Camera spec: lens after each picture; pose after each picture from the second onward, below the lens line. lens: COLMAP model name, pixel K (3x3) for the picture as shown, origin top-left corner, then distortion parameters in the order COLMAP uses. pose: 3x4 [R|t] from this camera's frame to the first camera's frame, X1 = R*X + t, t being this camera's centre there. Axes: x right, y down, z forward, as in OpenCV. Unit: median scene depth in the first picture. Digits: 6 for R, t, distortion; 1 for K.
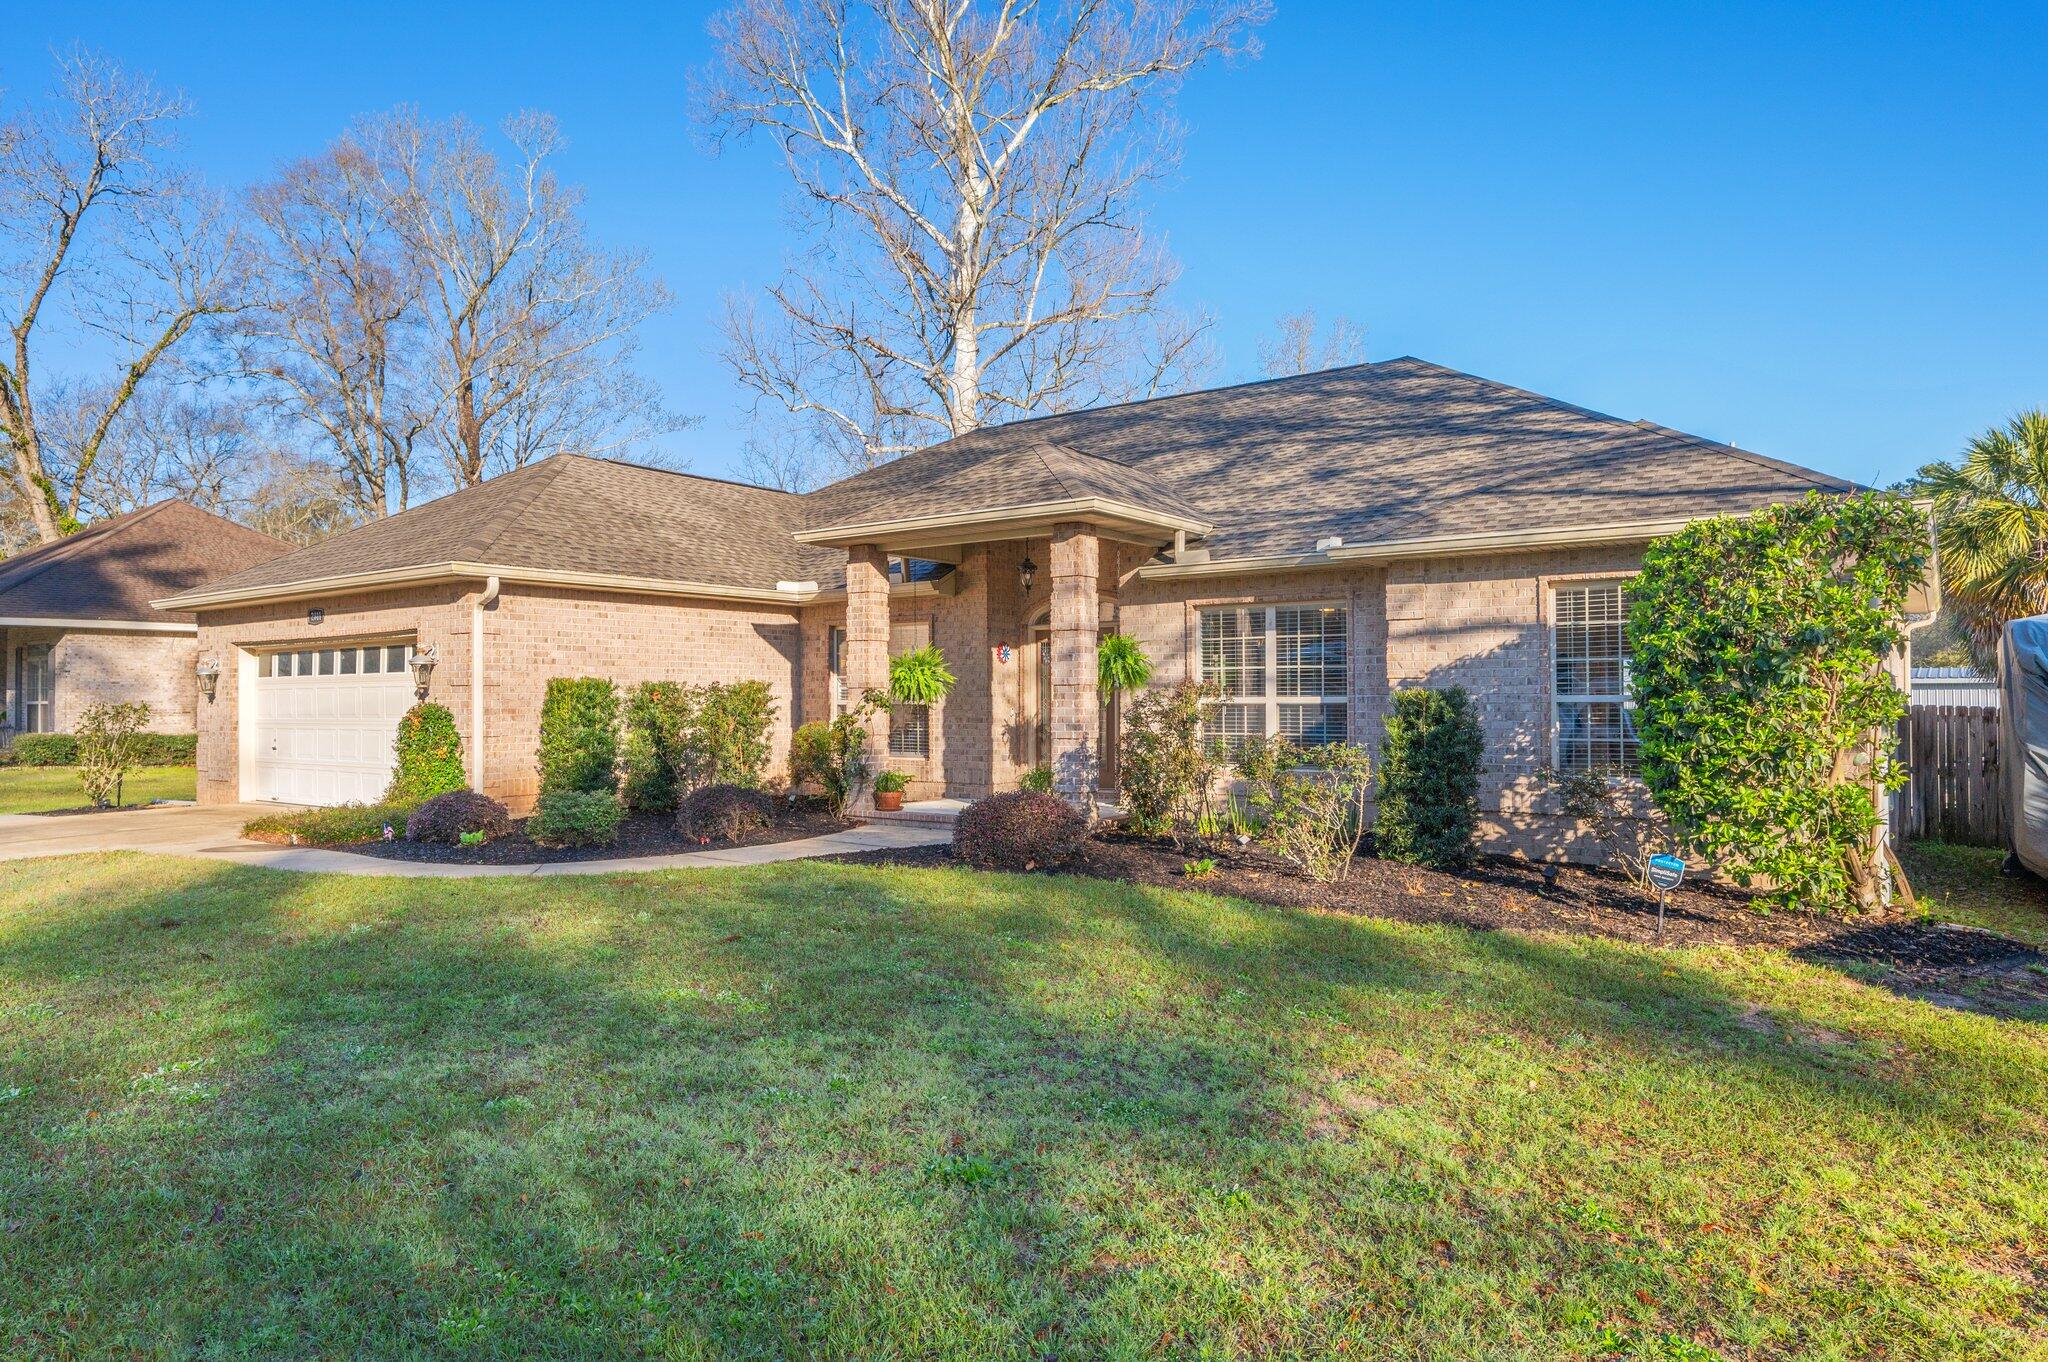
lens RADIAL K [[1257.4, 0, 1020.2], [0, 1257.4, 693.1], [0, 0, 1]] dist [-0.000022, 0.000040]
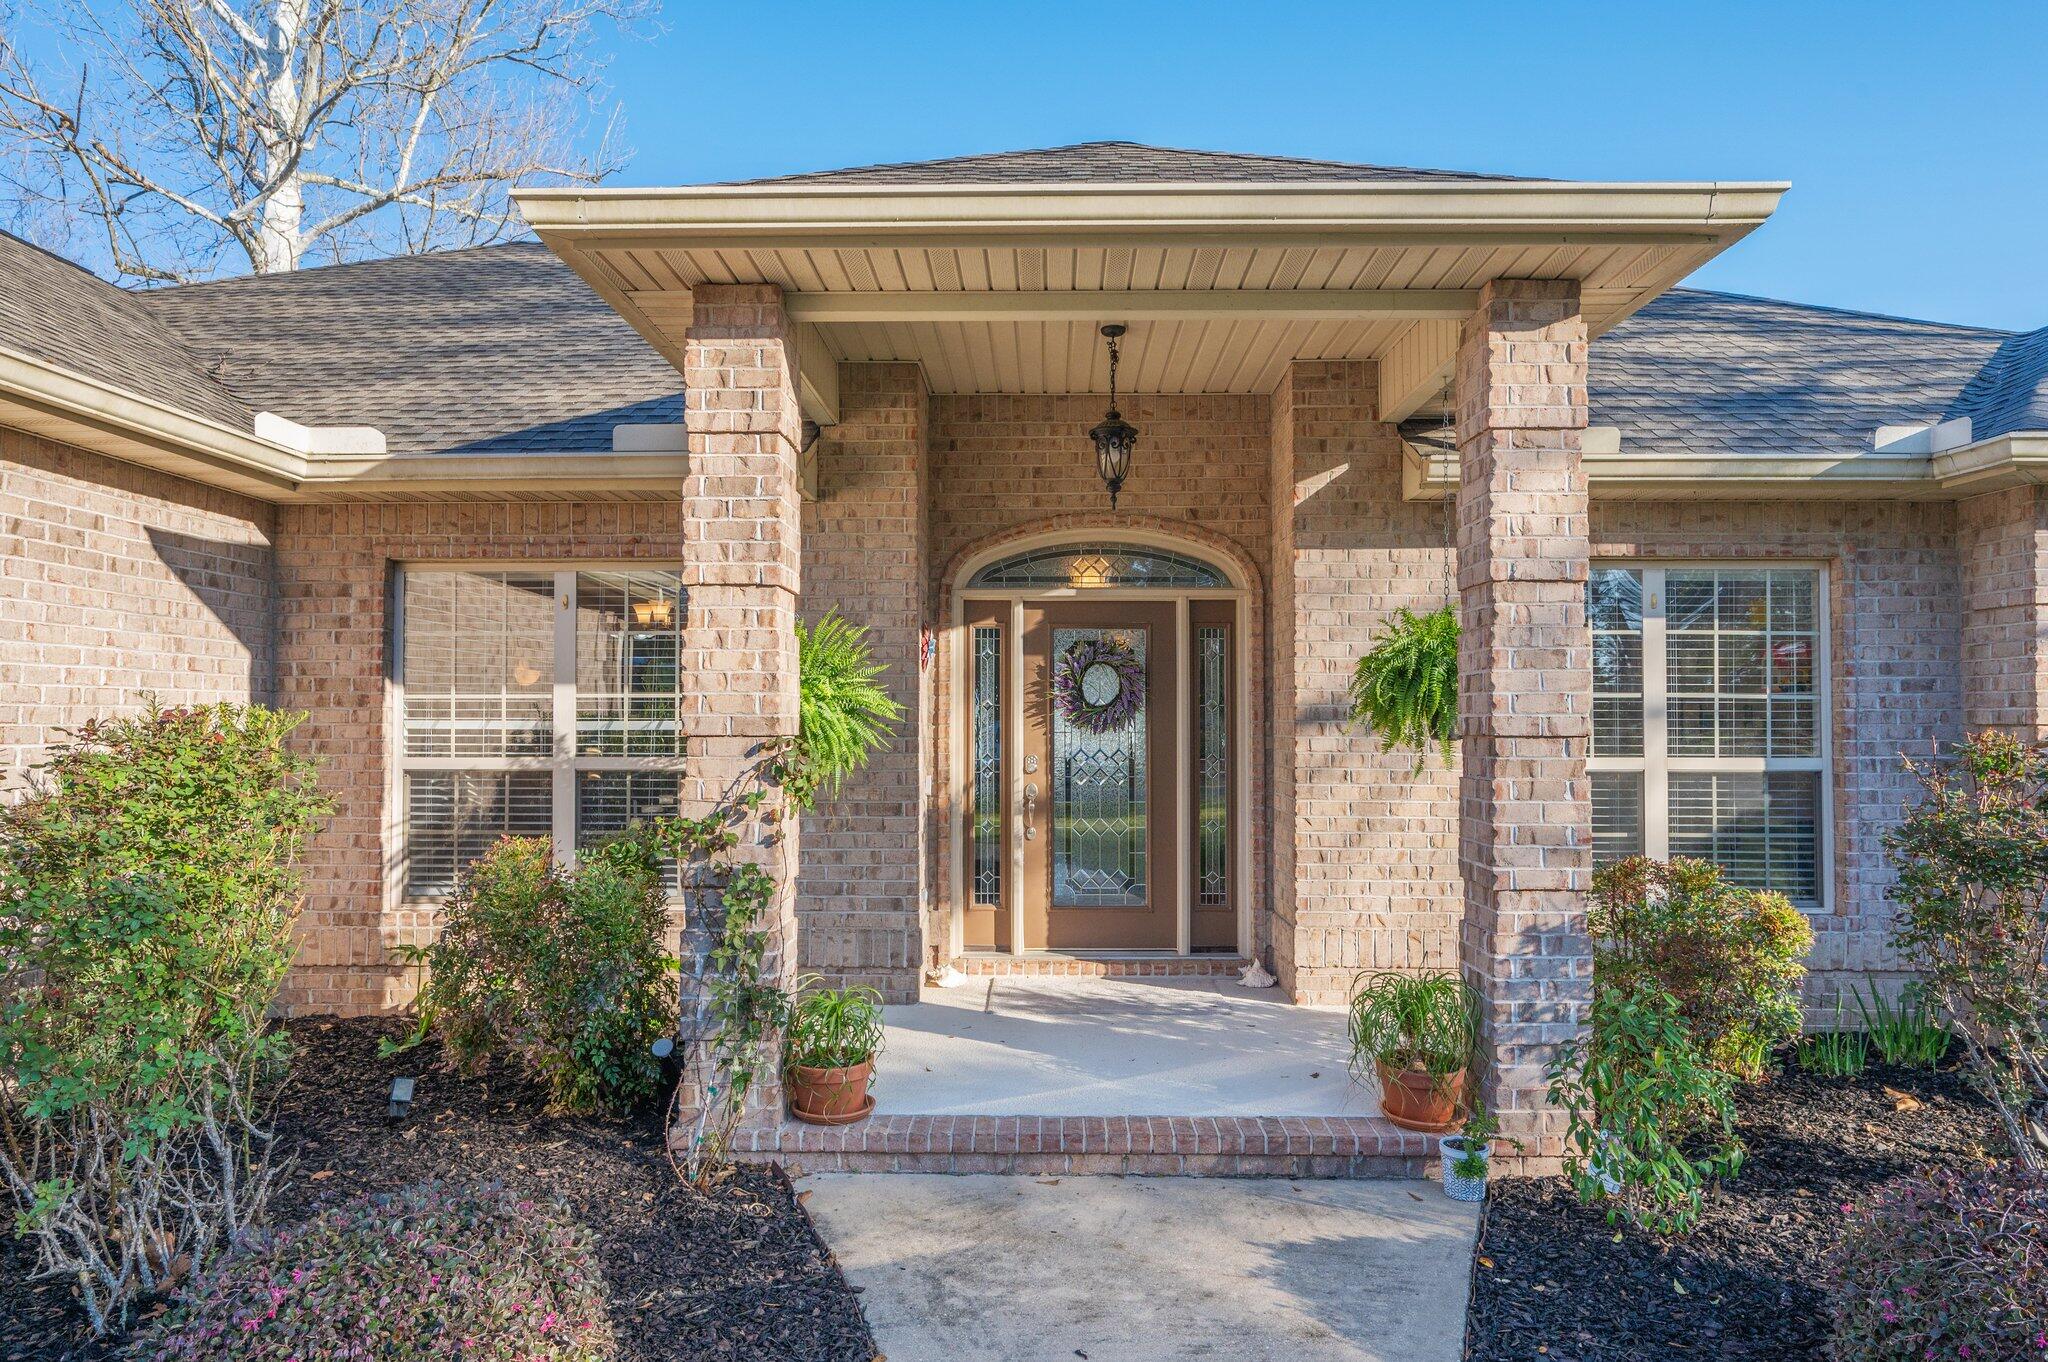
lens RADIAL K [[1203.7, 0, 1025.3], [0, 1203.7, 701.0], [0, 0, 1]] dist [-0.003127, 0.000699]
pose [[0.814277, 0.015522, 0.580270, -0.249643], [-0.008469, 0.999854, -0.014861, -0.008973], [-0.580415, 0.007186, 0.814289, 0.732185]]
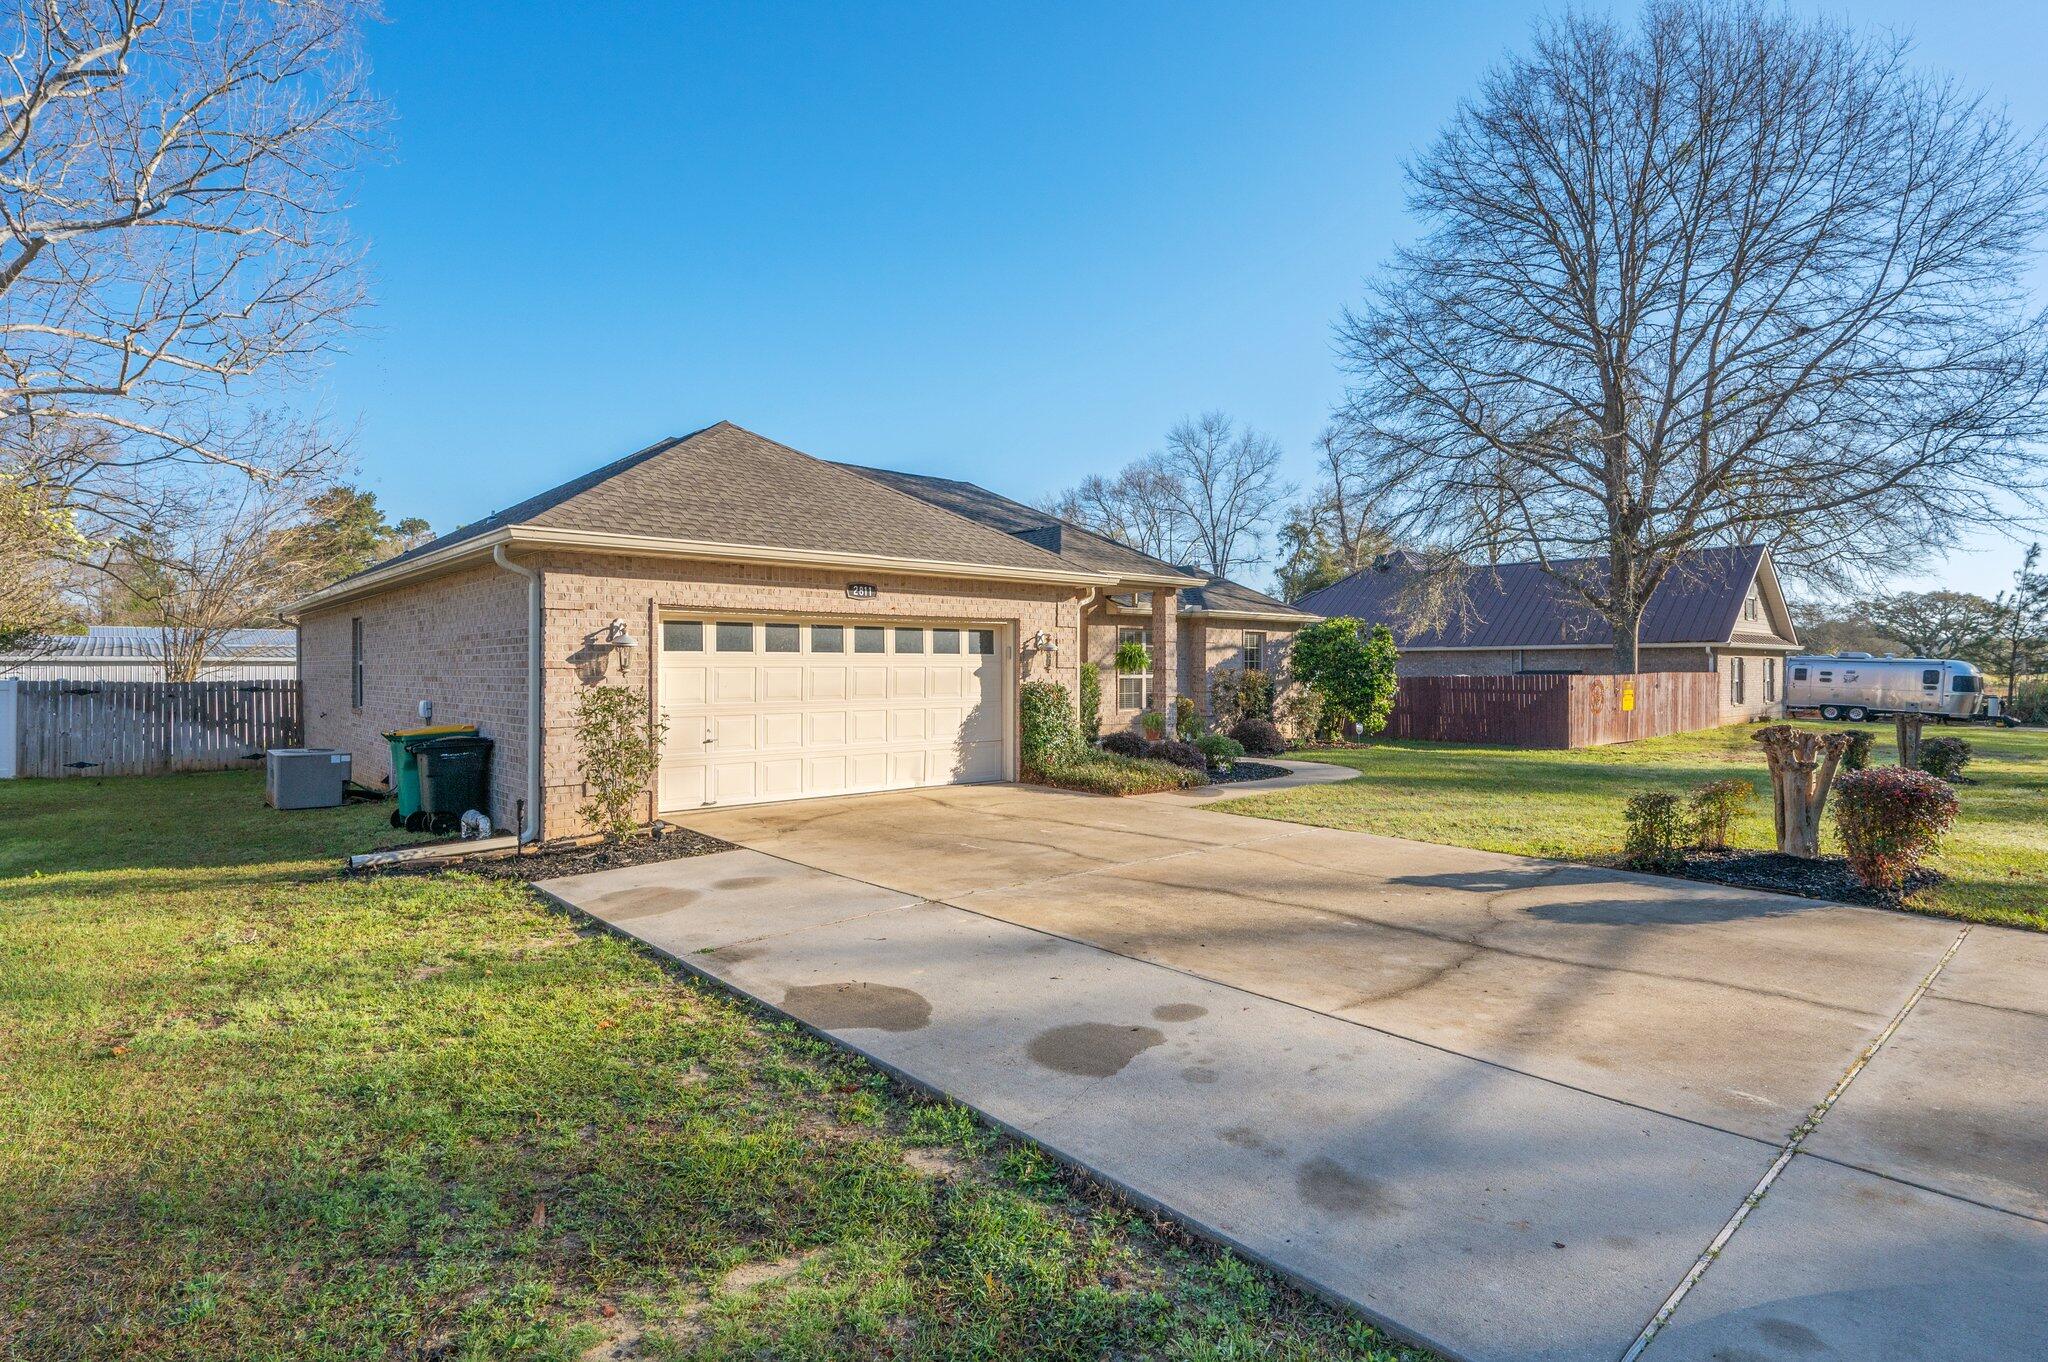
lens RADIAL K [[1016.2, 0, 1017.5], [0, 1016.2, 672.6], [0, 0, 1]] dist [-0.000001, 0.000570]
pose [[0.210284, -0.002580, 0.977637, -1.424901], [-0.009252, 0.999946, 0.004629, -0.005735], [-0.977597, -0.010019, 0.210248, 0.815990]]
